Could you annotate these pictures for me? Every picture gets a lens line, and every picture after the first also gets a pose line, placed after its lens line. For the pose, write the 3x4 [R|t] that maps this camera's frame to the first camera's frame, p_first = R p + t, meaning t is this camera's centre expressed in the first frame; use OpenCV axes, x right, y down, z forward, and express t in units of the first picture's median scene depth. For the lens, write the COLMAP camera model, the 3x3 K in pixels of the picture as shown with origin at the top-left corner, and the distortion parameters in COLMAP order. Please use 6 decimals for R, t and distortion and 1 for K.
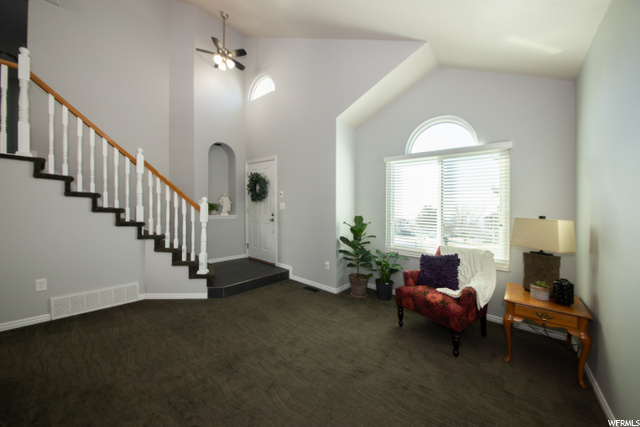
lens RADIAL K [[221.9, 0, 320.0], [0, 221.9, 213.5], [0, 0, 1]] dist [0.000439, -0.000043]
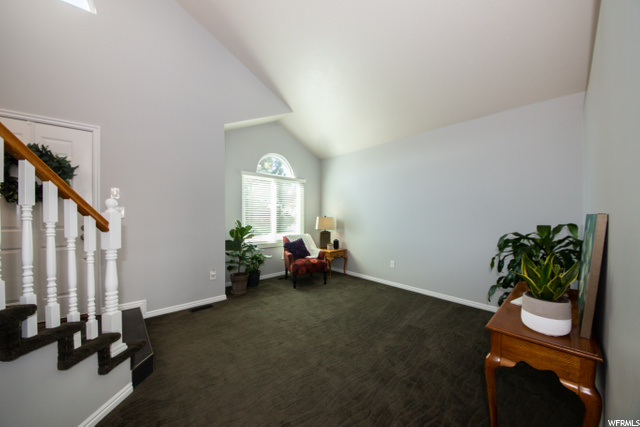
lens RADIAL K [[221.9, 0, 320.0], [0, 221.9, 213.5], [0, 0, 1]] dist [0.000439, -0.000043]
pose [[0.151866, -0.021533, 0.988167, -0.669706], [0.019530, 0.999633, 0.018781, -0.029835], [-0.988208, 0.016447, 0.152231, 0.330384]]
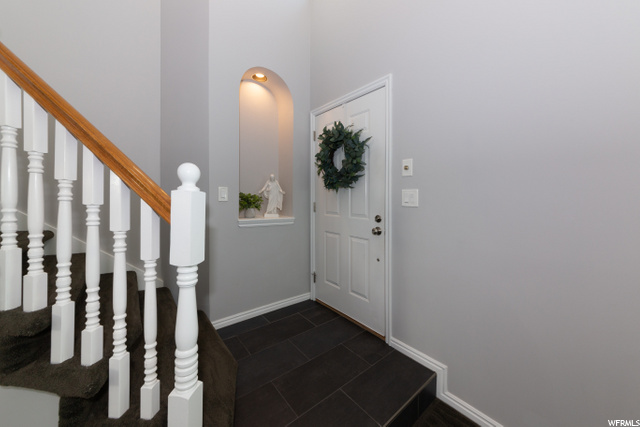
lens RADIAL K [[231.4, 0, 319.2], [0, 231.4, 202.6], [0, 0, 1]] dist [-0.000095, -0.000080]
pose [[0.977395, -0.007888, -0.211272, -0.229225], [0.004338, 0.999842, -0.017263, -0.018092], [0.211375, 0.015956, 0.977275, 0.546496]]
